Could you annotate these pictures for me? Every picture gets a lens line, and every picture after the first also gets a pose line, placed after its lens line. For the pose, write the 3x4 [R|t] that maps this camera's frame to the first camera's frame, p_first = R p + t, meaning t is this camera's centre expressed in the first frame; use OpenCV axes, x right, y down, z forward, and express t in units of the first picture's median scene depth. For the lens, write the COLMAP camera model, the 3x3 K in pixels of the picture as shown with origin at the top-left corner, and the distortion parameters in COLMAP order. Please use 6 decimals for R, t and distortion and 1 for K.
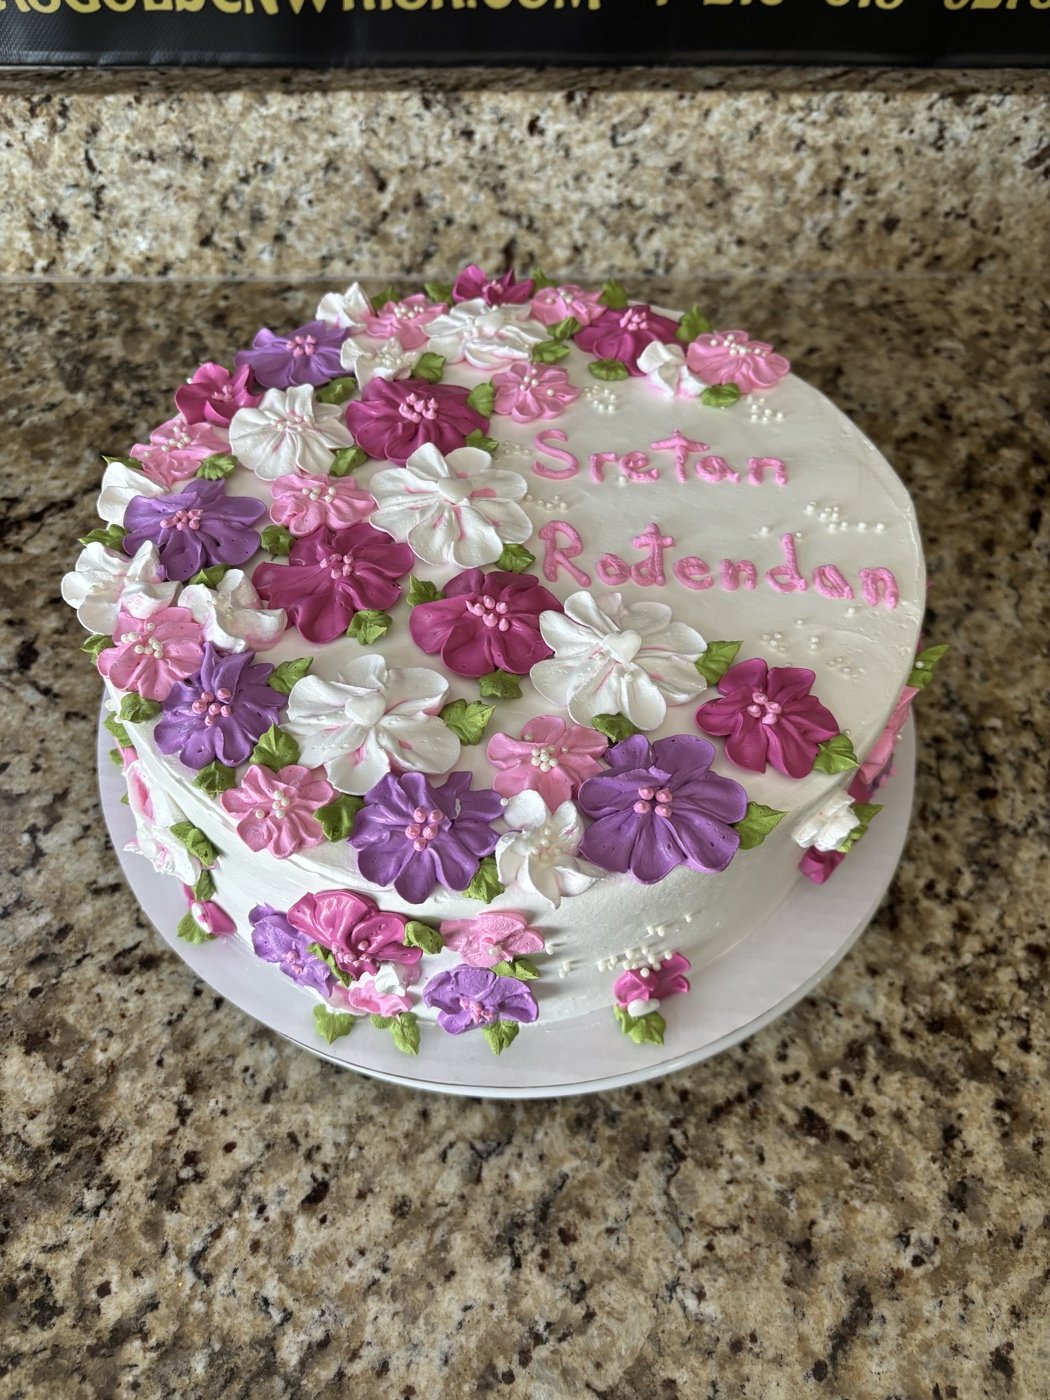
lens RADIAL K [[1075.9, 0, 526.5], [0, 1075.9, 697.7], [0, 0, 1]] dist [0.024183, -0.036410]
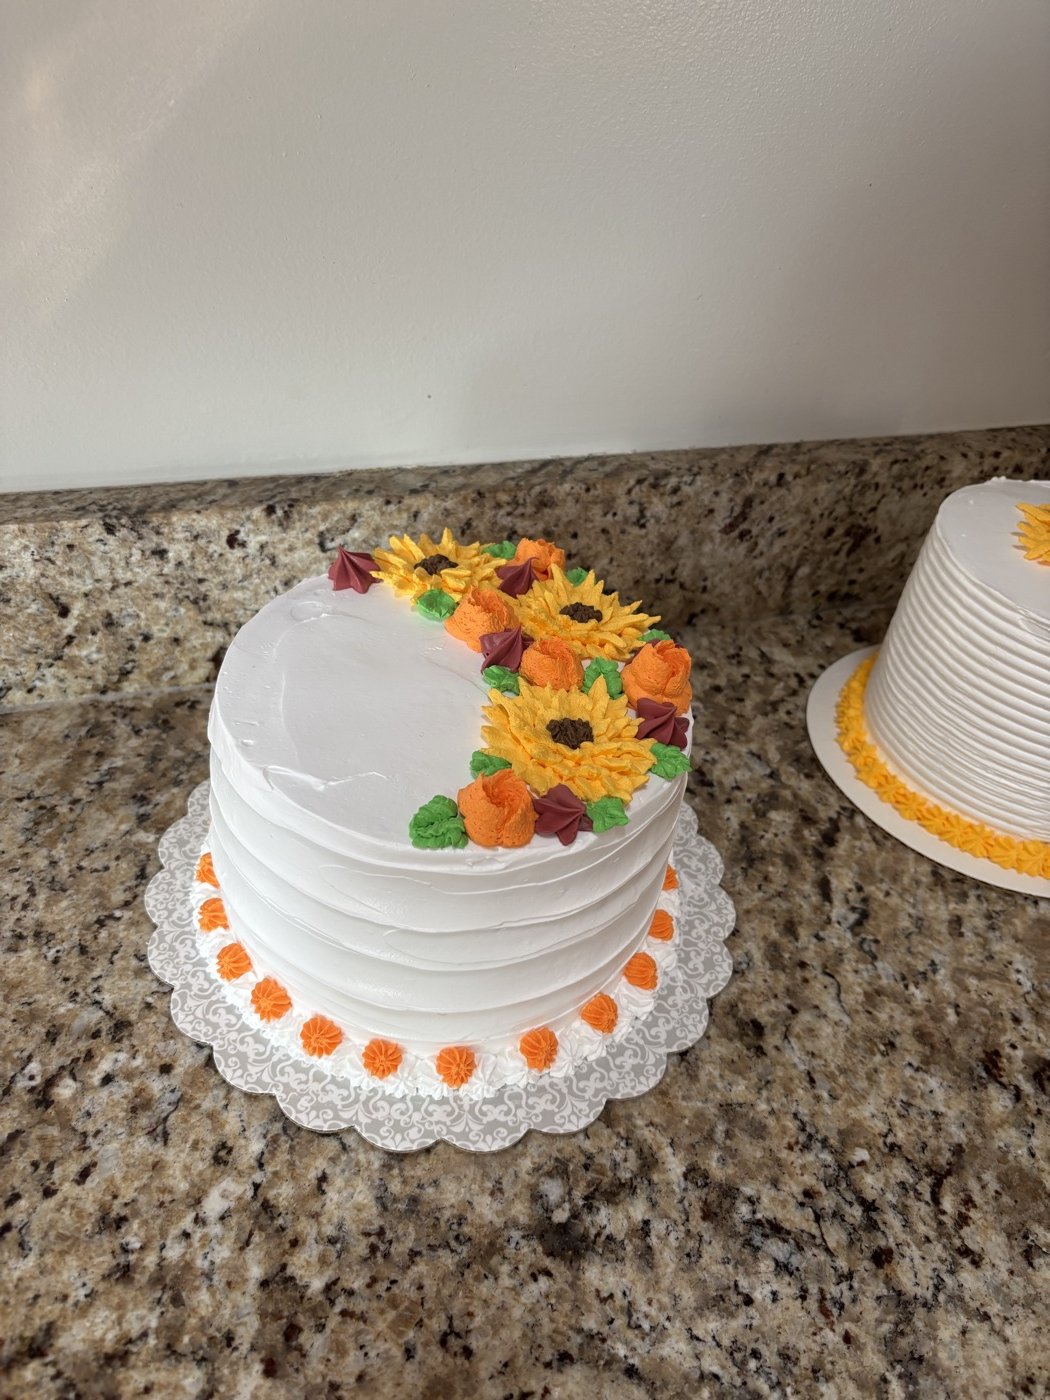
lens RADIAL K [[1075.9, 0, 504.6], [0, 1075.9, 702.9], [0, 0, 1]] dist [0.024183, -0.036410]
pose [[0.960921, -0.117864, 0.250476, -0.017980], [0.174230, 0.960638, -0.216375, -0.153626], [-0.215114, 0.251559, 0.943633, 0.112088]]
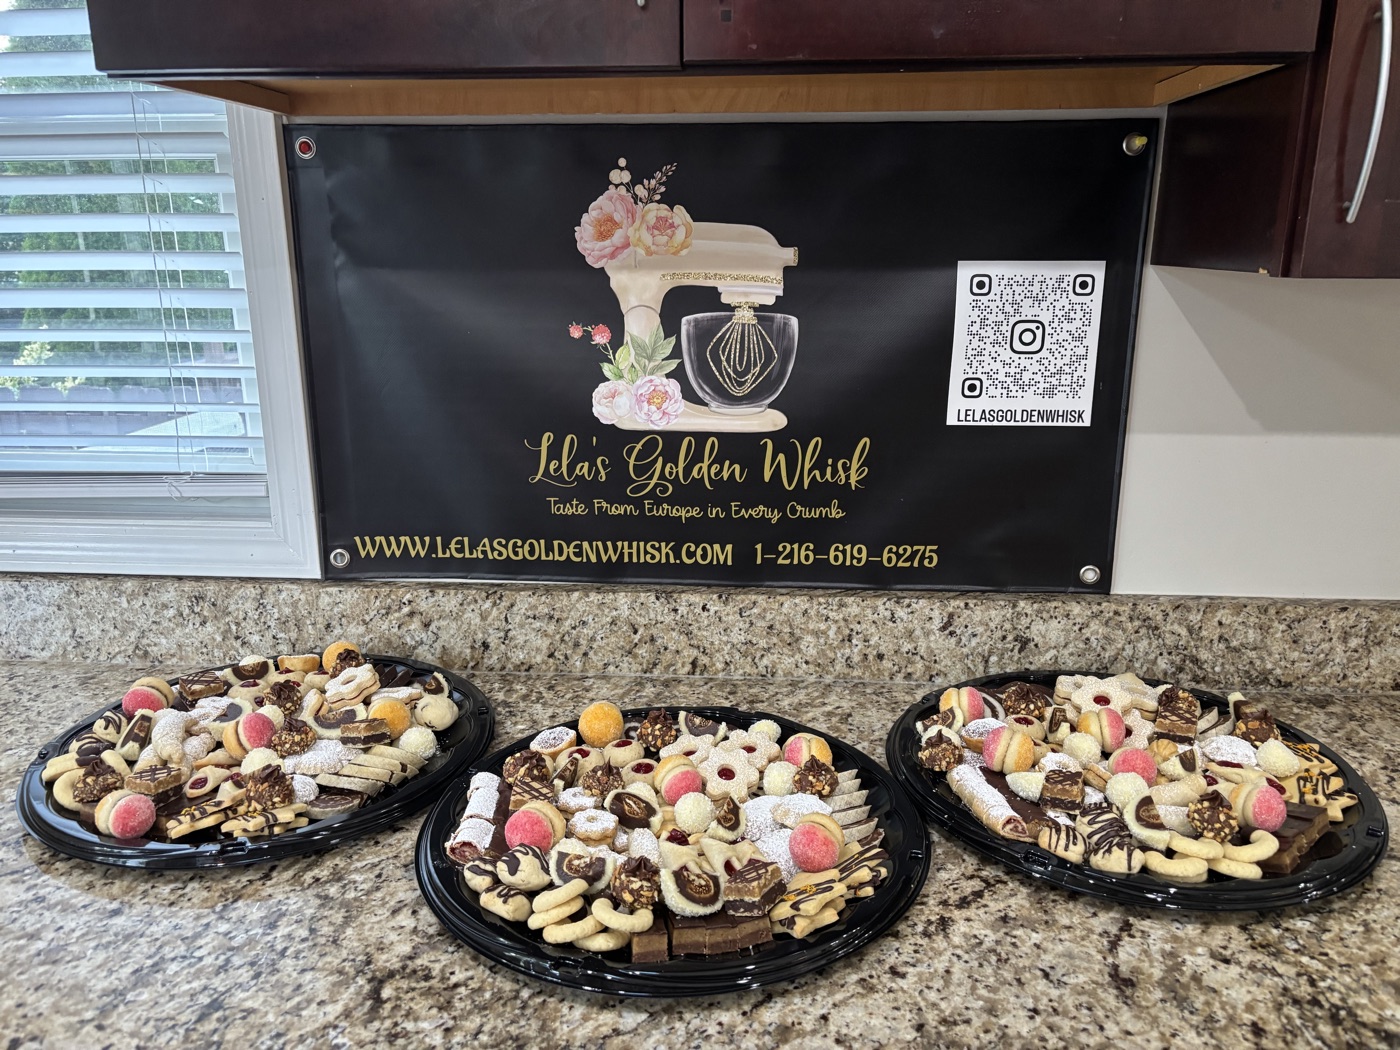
lens RADIAL K [[1083.4, 0, 703.4], [0, 1083.4, 526.9], [0, 0, 1]] dist [0.059834, -0.081593]
pose [[0.994248, 0.010220, -0.106615, 0.239524], [-0.073455, 0.789505, -0.609332, 0.699158], [0.077945, 0.613659, 0.785715, -0.857187]]
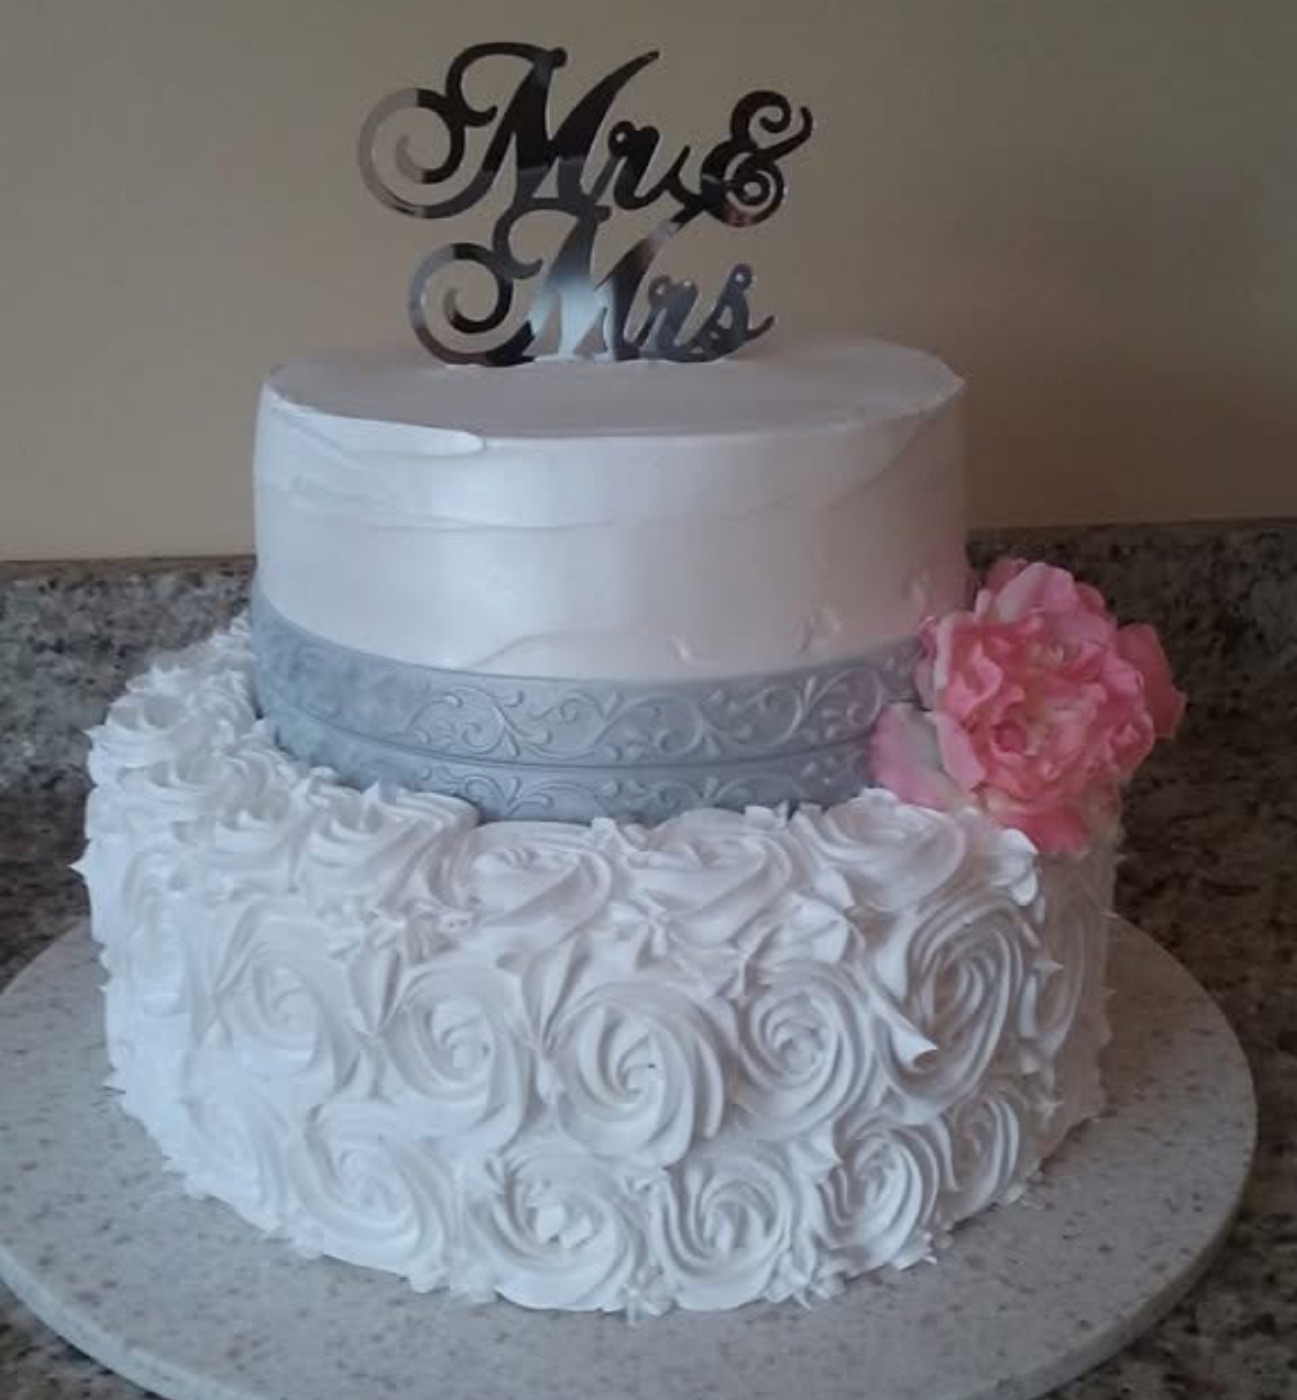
lens RADIAL K [[2036.3, 0, 657.6], [0, 2036.3, 808.4], [0, 0, 1]] dist [0.115033, 0.000000]
pose [[0.991419, -0.056644, 0.117816, -0.076180], [0.109456, 0.852447, -0.511227, 0.500327], [-0.071474, 0.519736, 0.851332, -0.361493]]
